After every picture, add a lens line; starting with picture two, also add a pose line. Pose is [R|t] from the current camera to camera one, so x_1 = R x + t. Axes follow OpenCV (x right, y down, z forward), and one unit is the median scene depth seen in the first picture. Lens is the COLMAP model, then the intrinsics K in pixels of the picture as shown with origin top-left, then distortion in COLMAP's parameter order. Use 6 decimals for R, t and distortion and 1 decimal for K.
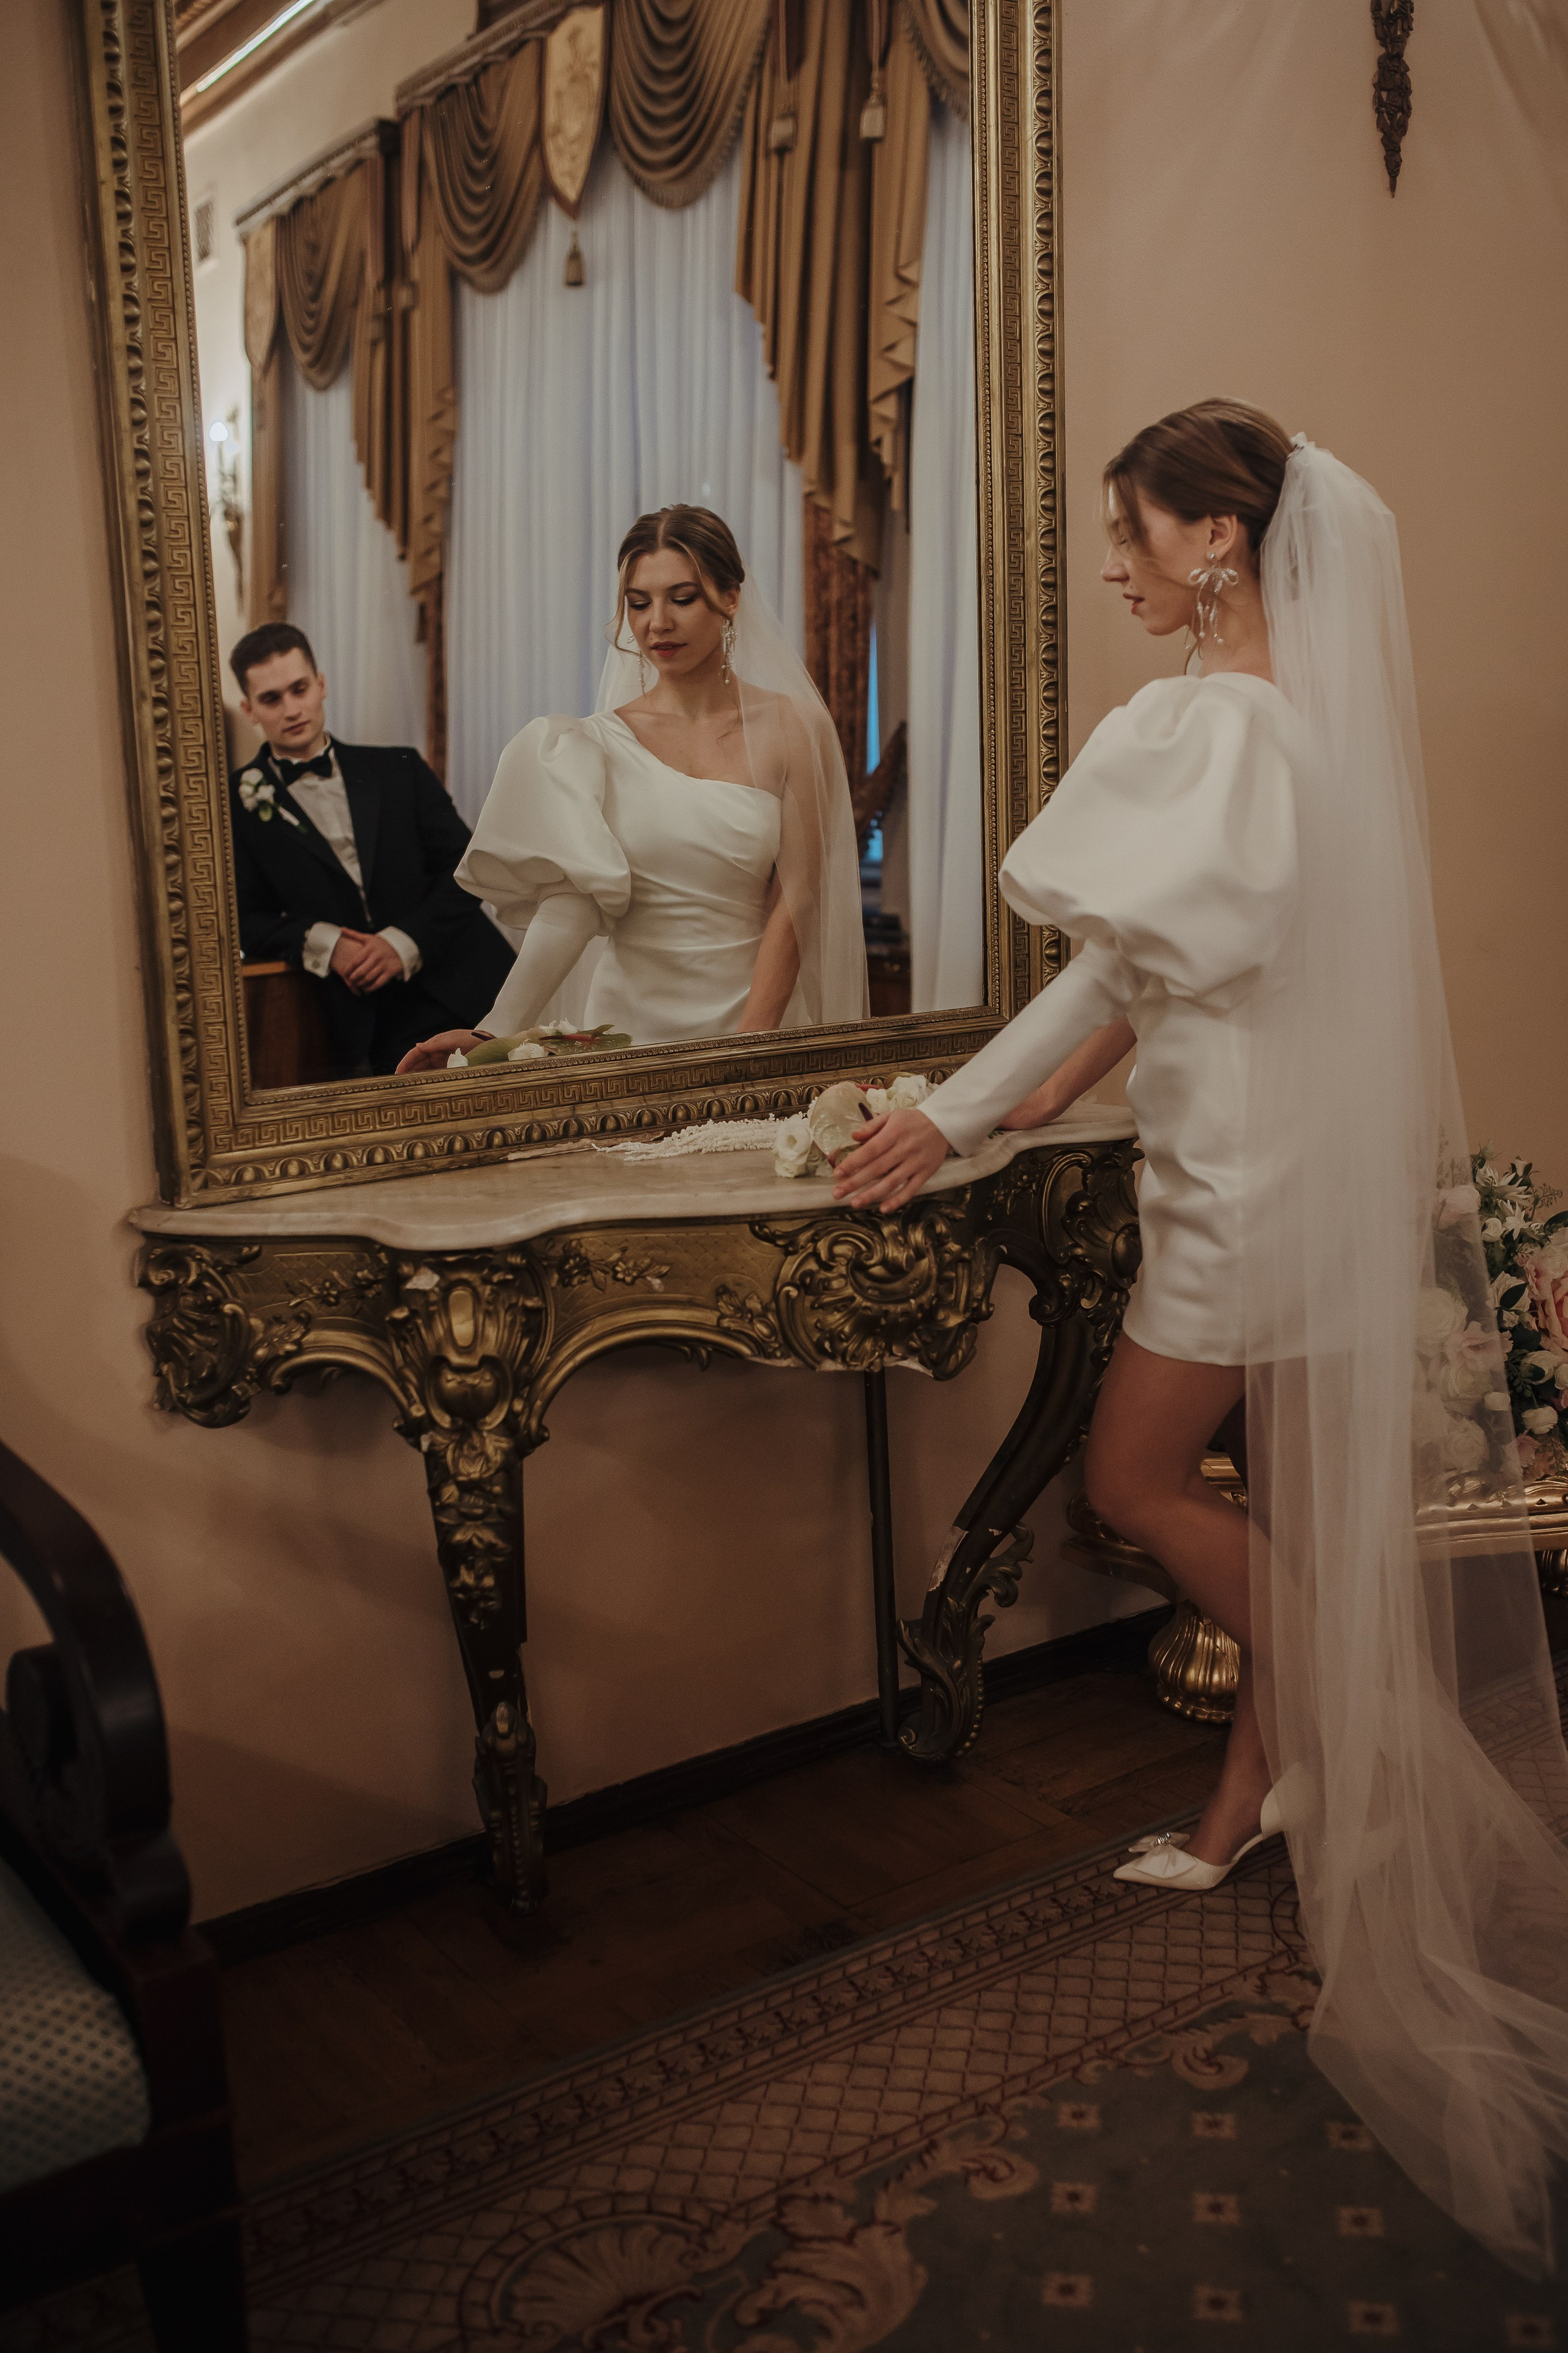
lens RADIAL K [[2258.3, 0, 771.6], [0, 2258.3, 1146.9], [0, 0, 1]] dist [-0.057156, 0.090990]
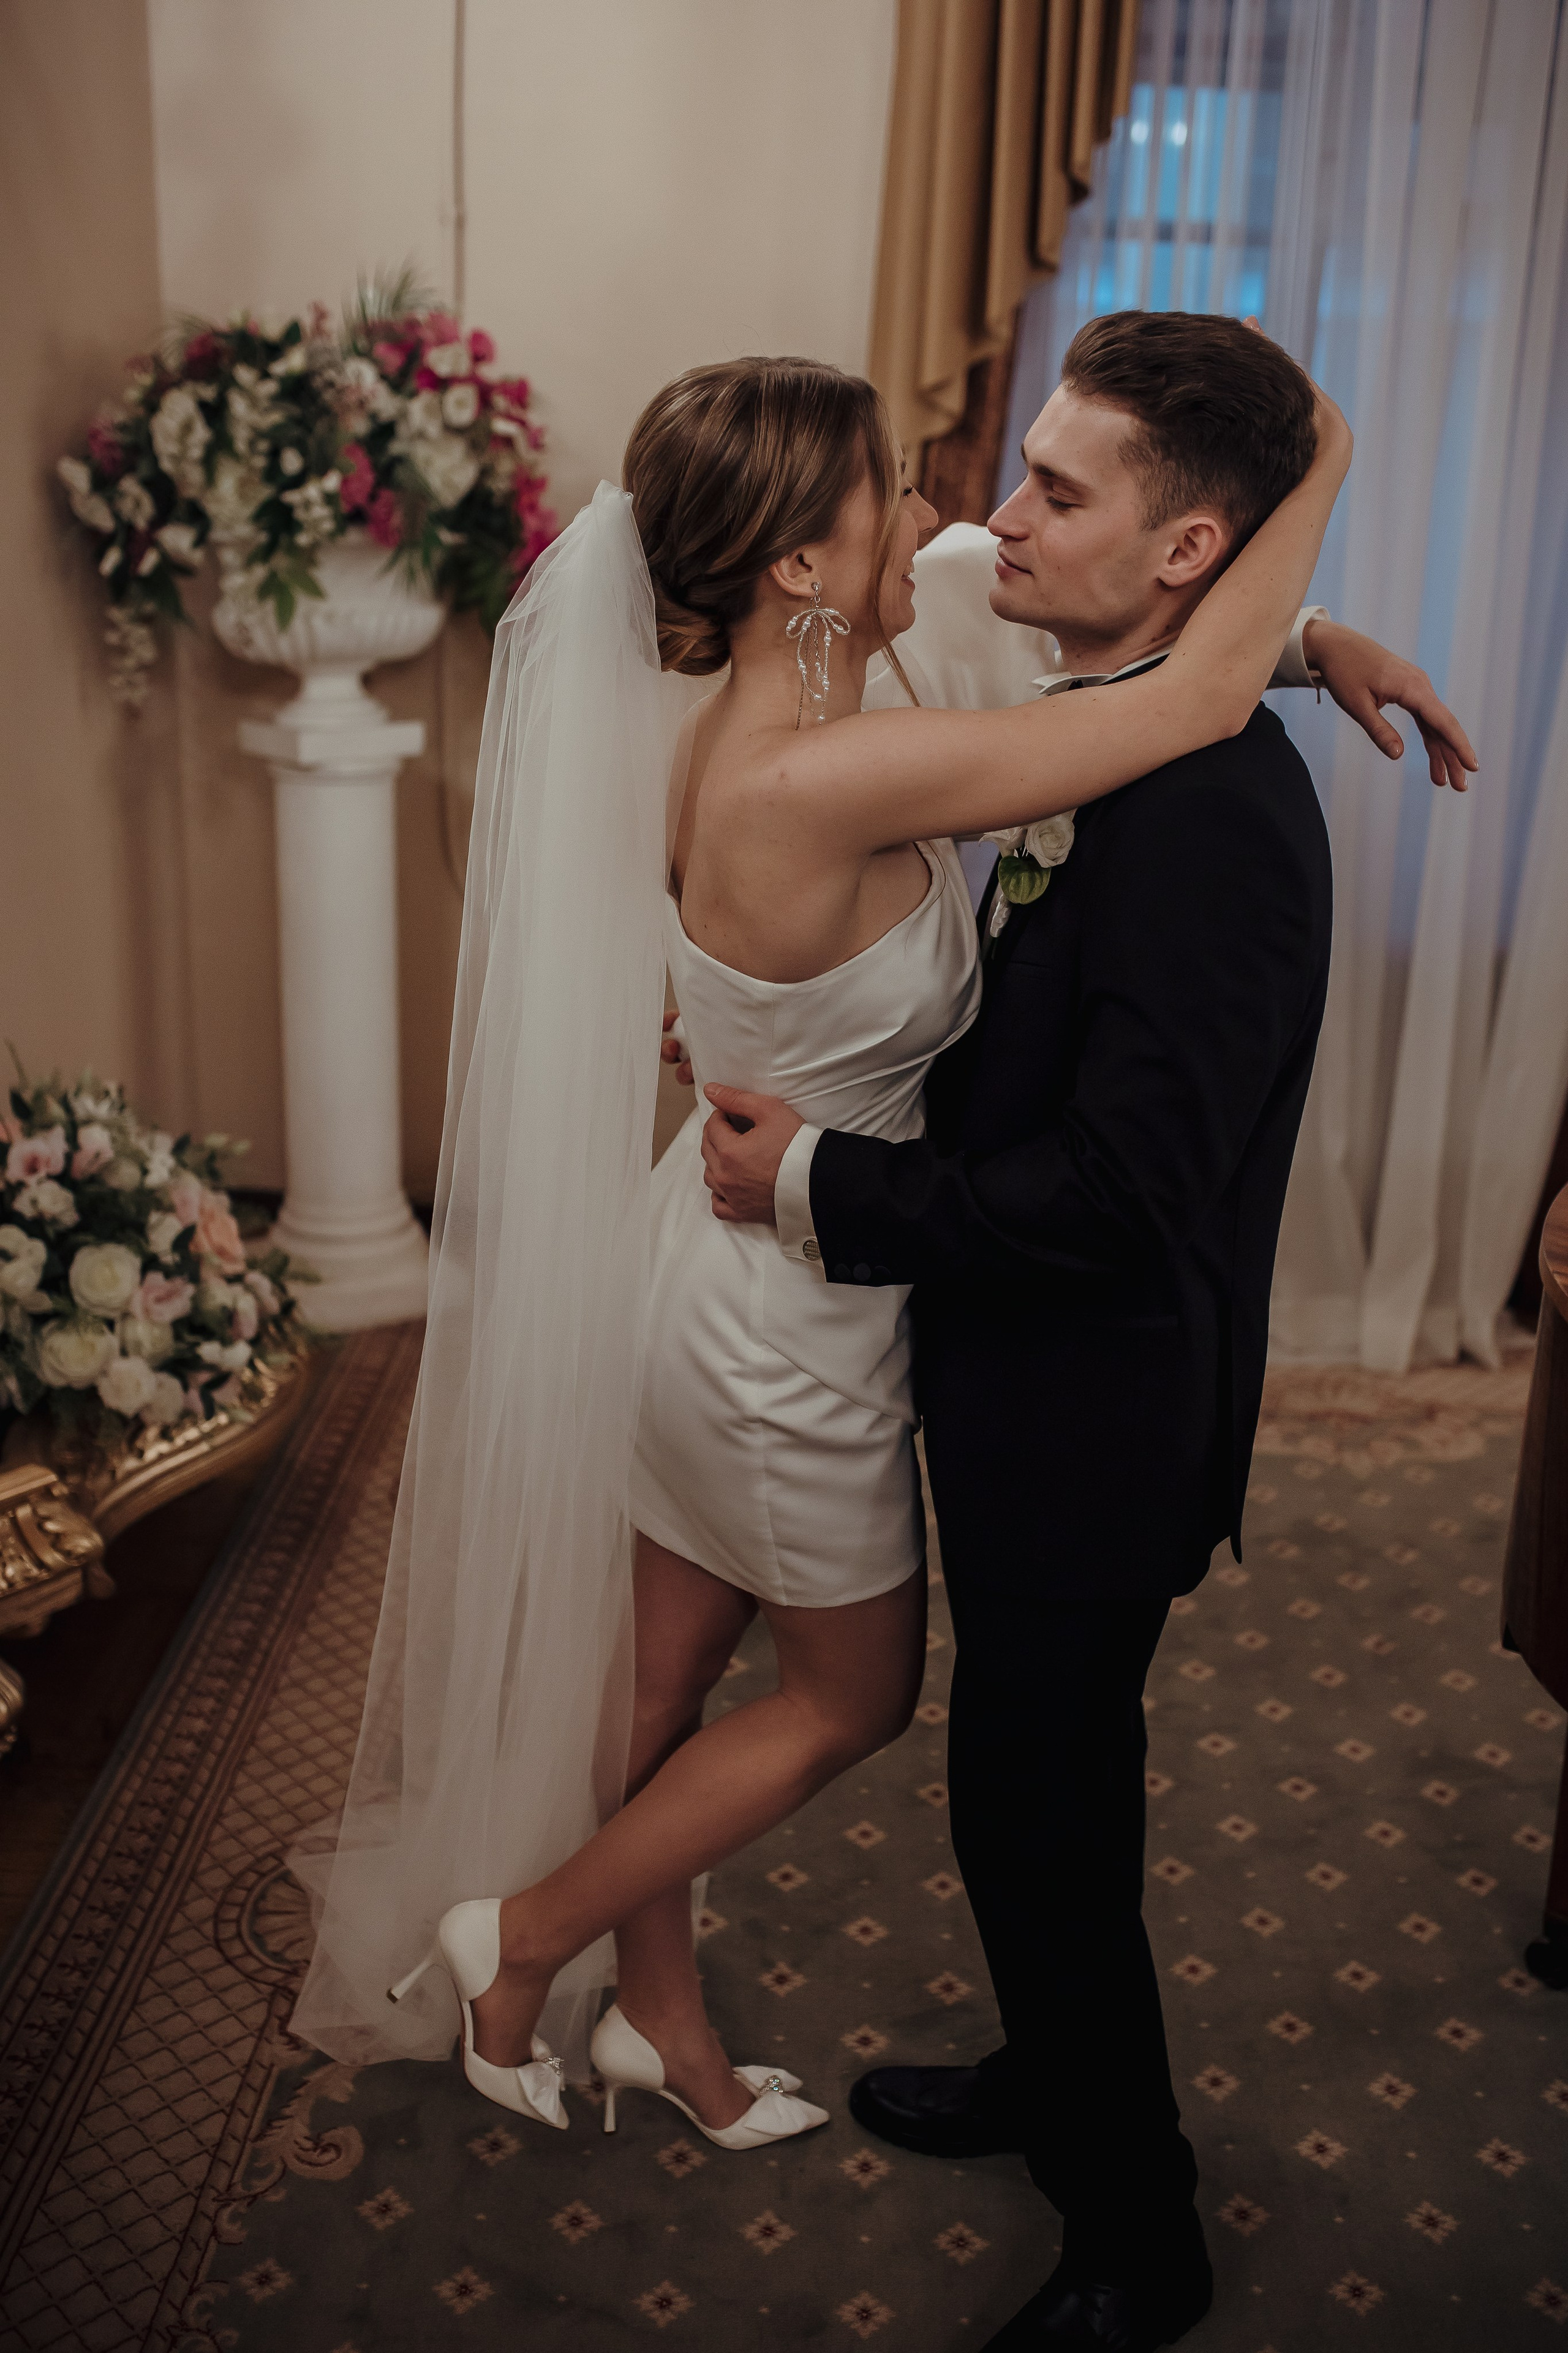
lens RADIAL K [[2270.1, 0, 769.0], [0, 2270.1, 1177.8], [0, 0, 1]] dist [-0.074274, 0.120529]
pose [[0.602945, -0.210228, 0.769585, -0.276425], [0.084487, 0.976057, 0.200437, -0.140764], [-0.793296, -0.055832, 0.606271, 0.231033]]
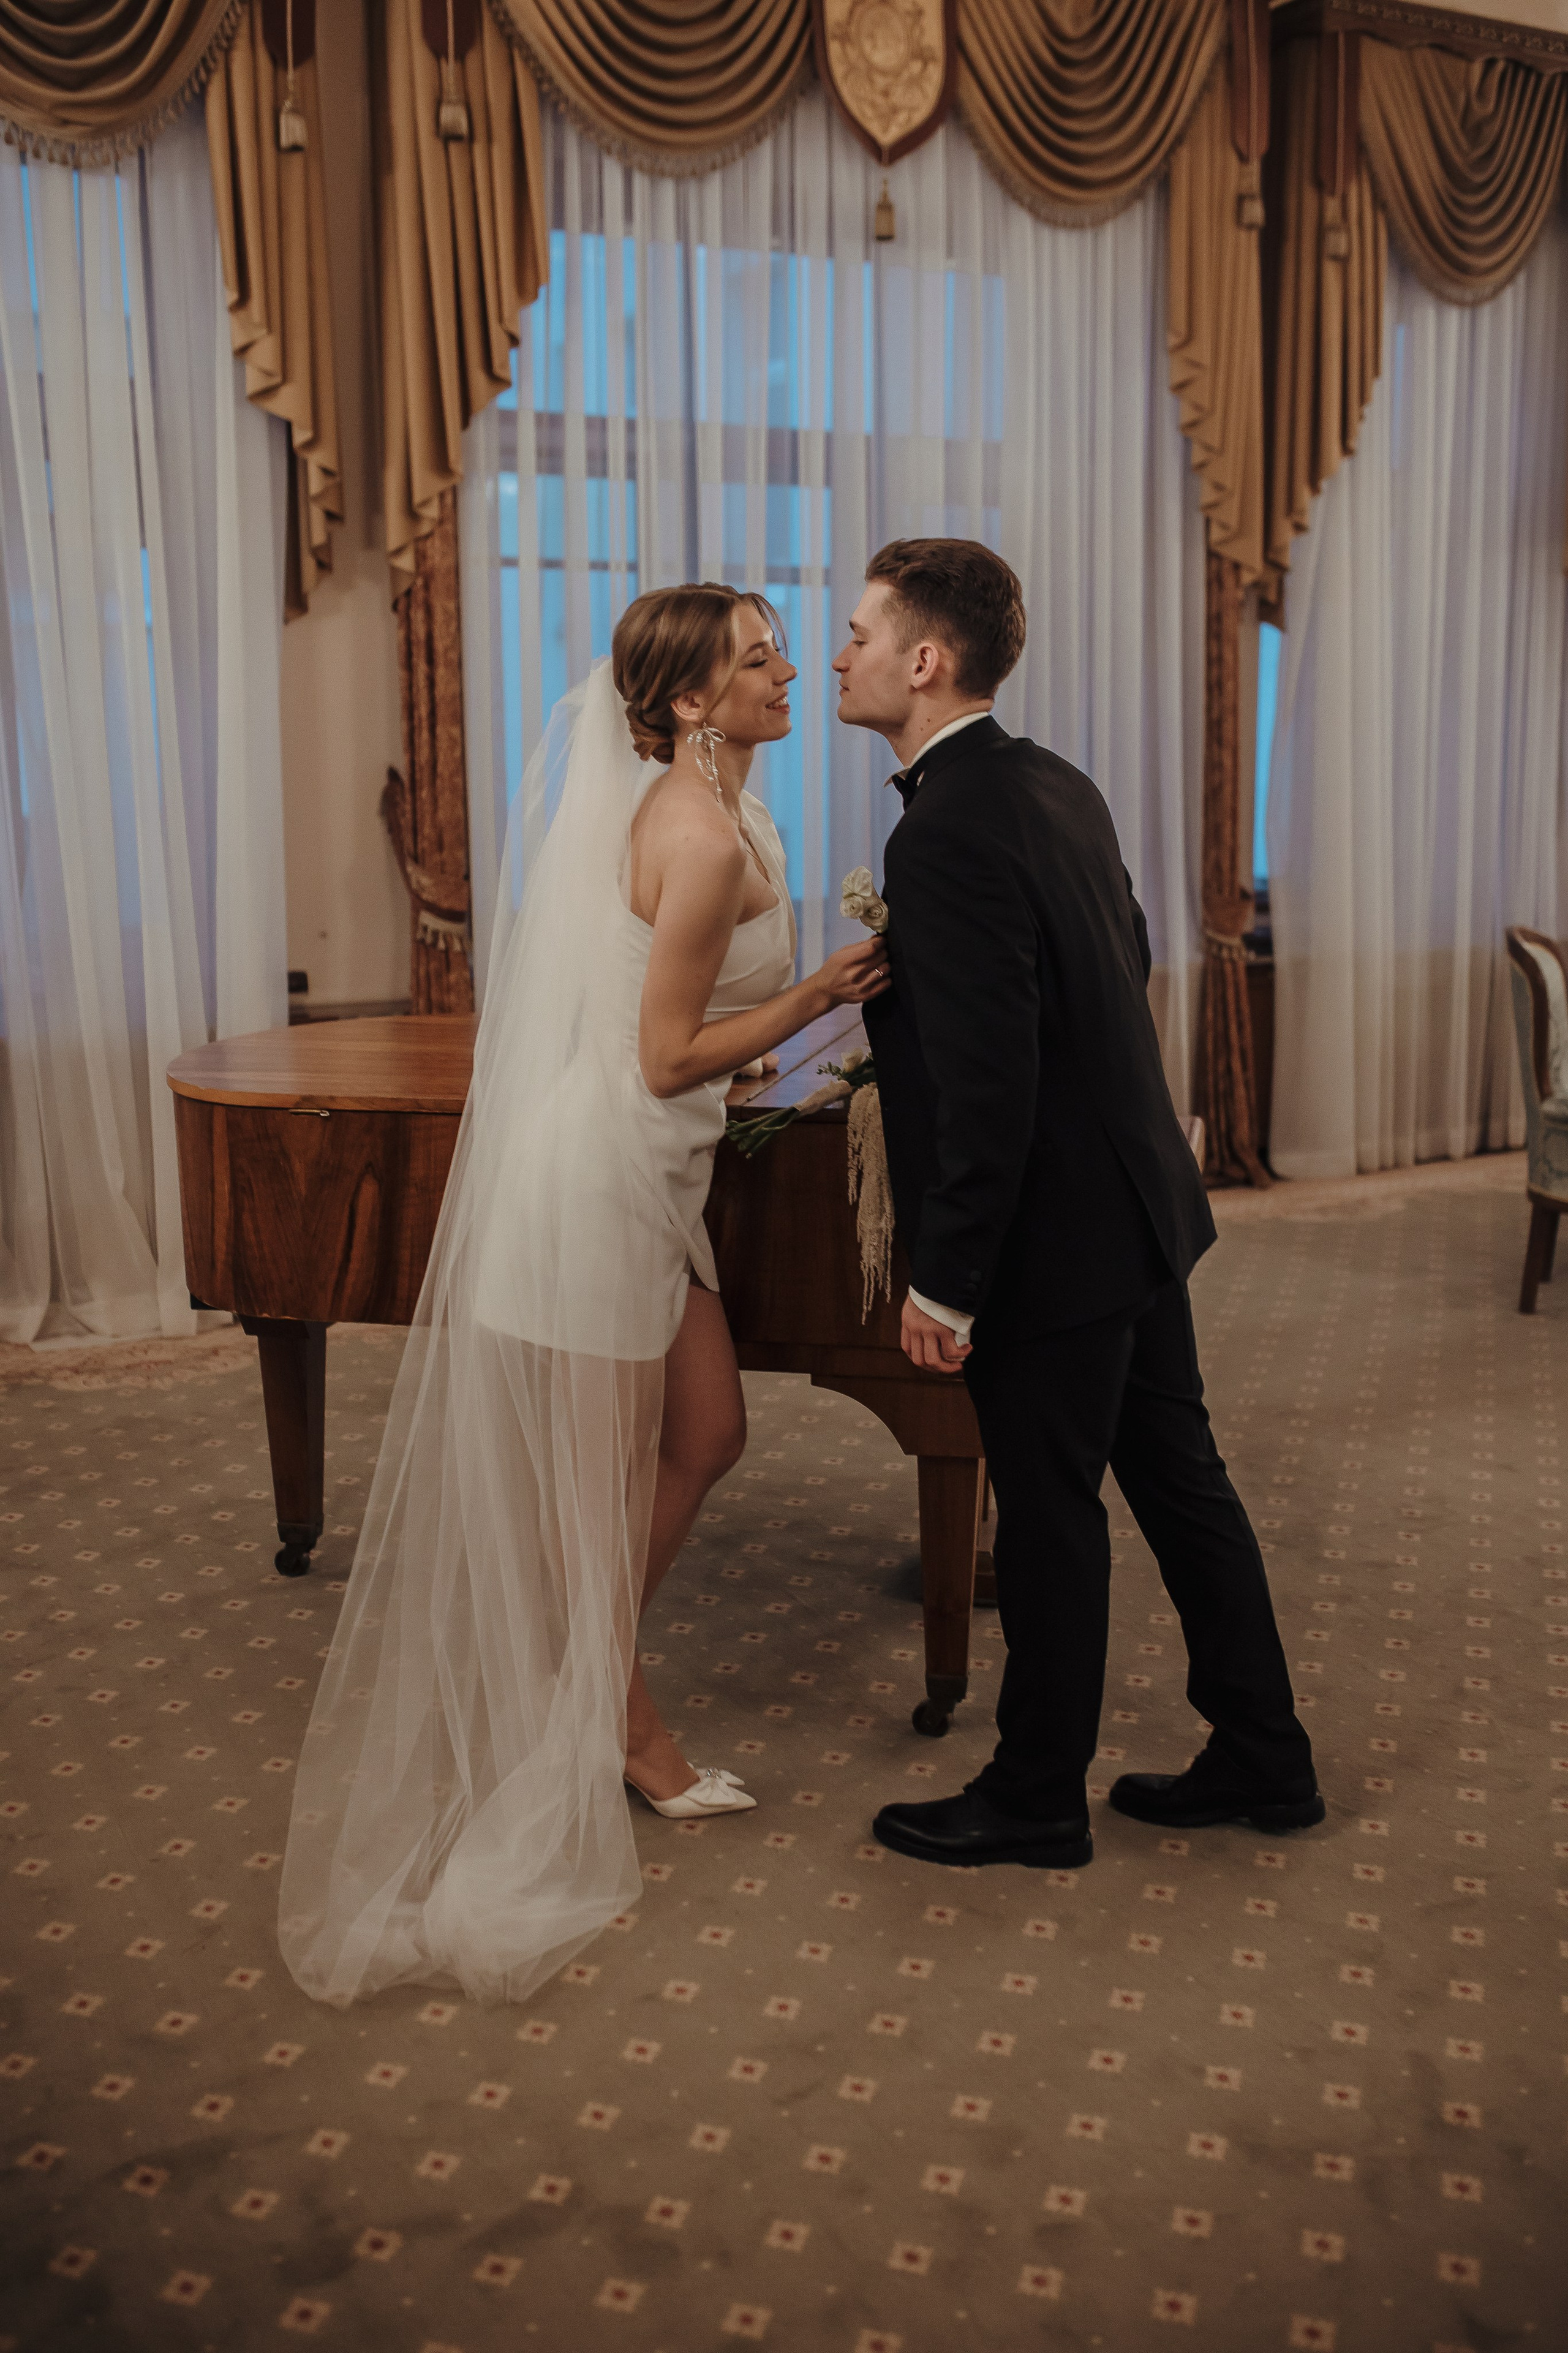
lens RADIAL K [[2243.5, 0, 784.0], [0, 2243.5, 1176.5], [0, 0, 1]] dist [-0.077964, 0.111135]
pose [[0.133156, -0.163103, 0.977582, -0.757985], [0.173857, 0.974915, 0.138976, -0.011356], [-0.975727, 0.151455, 0.158172, -0.052314]]
